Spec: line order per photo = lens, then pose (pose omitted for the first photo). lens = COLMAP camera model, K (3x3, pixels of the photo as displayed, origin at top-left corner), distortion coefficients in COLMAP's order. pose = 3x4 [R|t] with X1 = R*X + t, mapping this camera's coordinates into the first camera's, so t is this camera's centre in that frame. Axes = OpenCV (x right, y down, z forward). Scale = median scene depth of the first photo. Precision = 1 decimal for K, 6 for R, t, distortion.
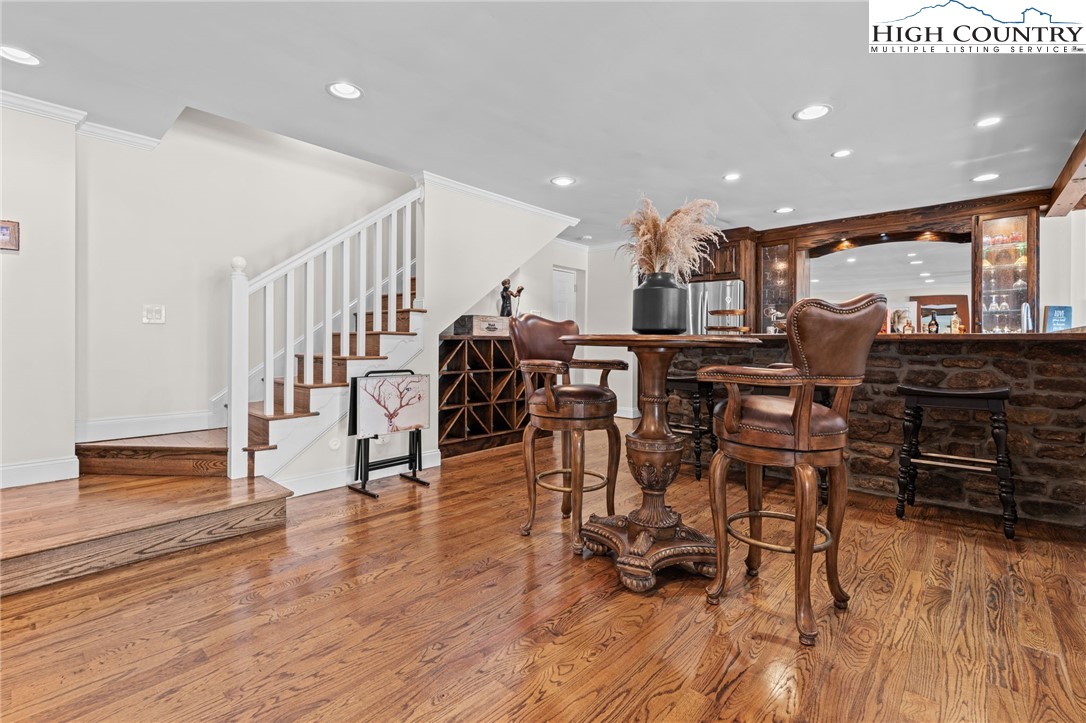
lens RADIAL K [[483.8, 0, 541.6], [0, 483.8, 338.4], [0, 0, 1]] dist [-0.002690, -0.000431]
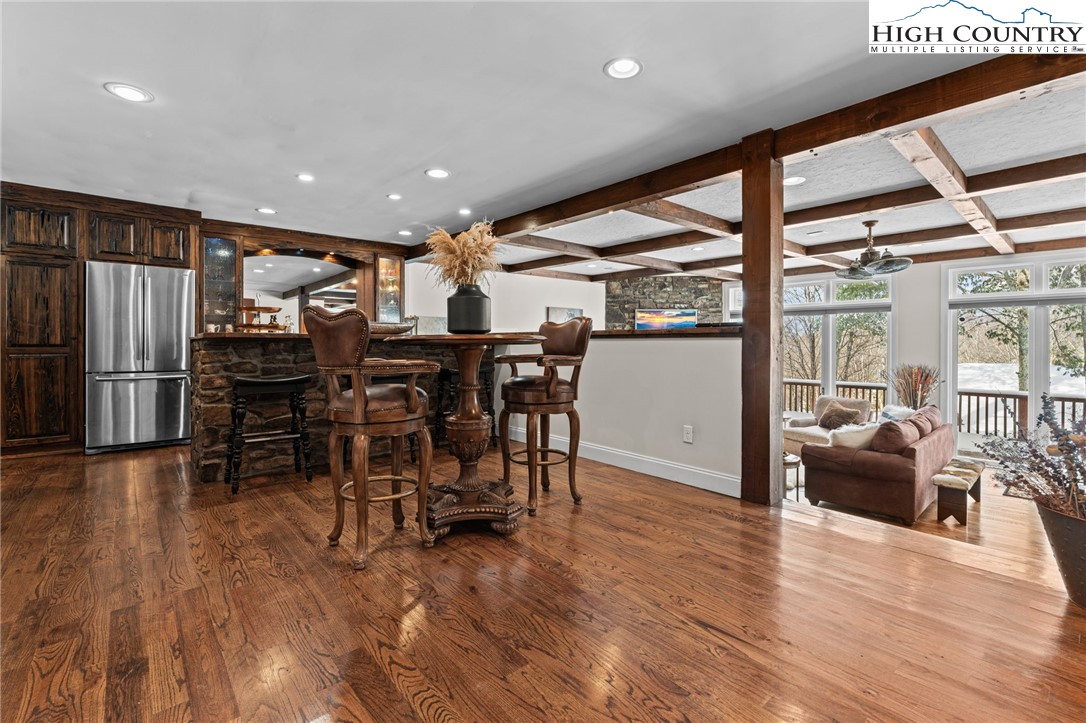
lens RADIAL K [[483.8, 0, 541.6], [0, 483.8, 338.4], [0, 0, 1]] dist [-0.002690, -0.000431]
pose [[0.122985, 0.005257, 0.992395, -0.570777], [-0.007167, 0.999965, -0.004409, 0.003537], [-0.992383, -0.006570, 0.123018, 0.398879]]
